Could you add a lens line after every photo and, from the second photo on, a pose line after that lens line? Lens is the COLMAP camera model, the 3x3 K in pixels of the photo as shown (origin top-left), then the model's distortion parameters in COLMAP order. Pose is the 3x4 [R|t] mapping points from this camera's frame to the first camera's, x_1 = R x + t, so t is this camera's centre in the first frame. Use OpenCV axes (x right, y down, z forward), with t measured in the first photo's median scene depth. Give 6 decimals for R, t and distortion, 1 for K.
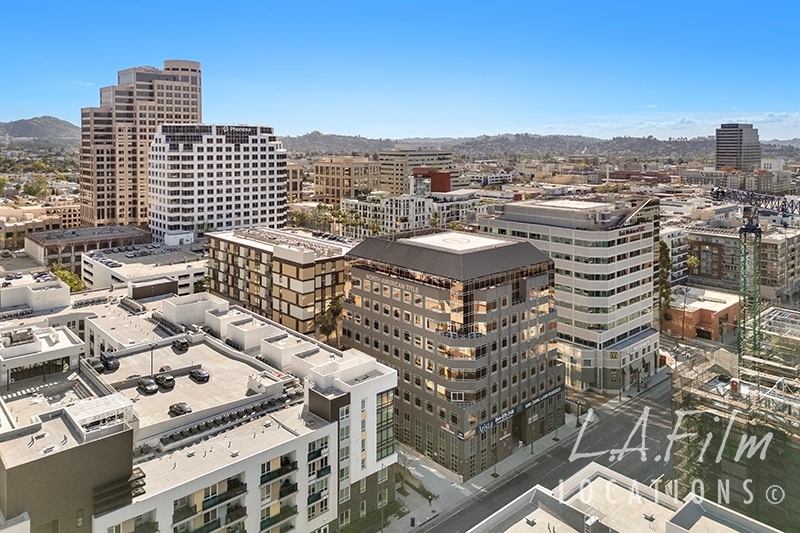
lens RADIAL K [[863.8, 0, 394.9], [0, 863.8, 274.3], [0, 0, 1]] dist [0.101296, 0.000000]
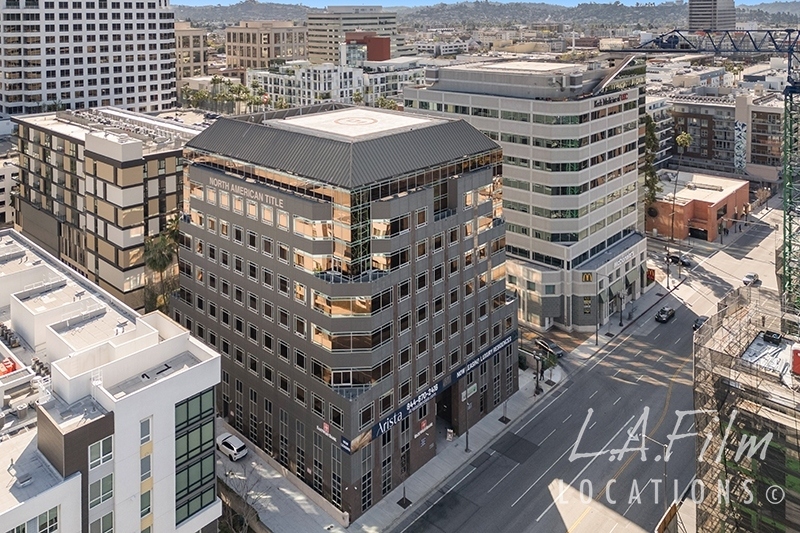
lens RADIAL K [[863.8, 0, 407.5], [0, 863.8, 266.1], [0, 0, 1]] dist [0.101296, 0.000000]
pose [[0.998137, -0.034310, 0.050452, 0.063492], [0.027676, 0.991546, 0.126767, -0.009930], [-0.054375, -0.125134, 0.990649, 0.280129]]
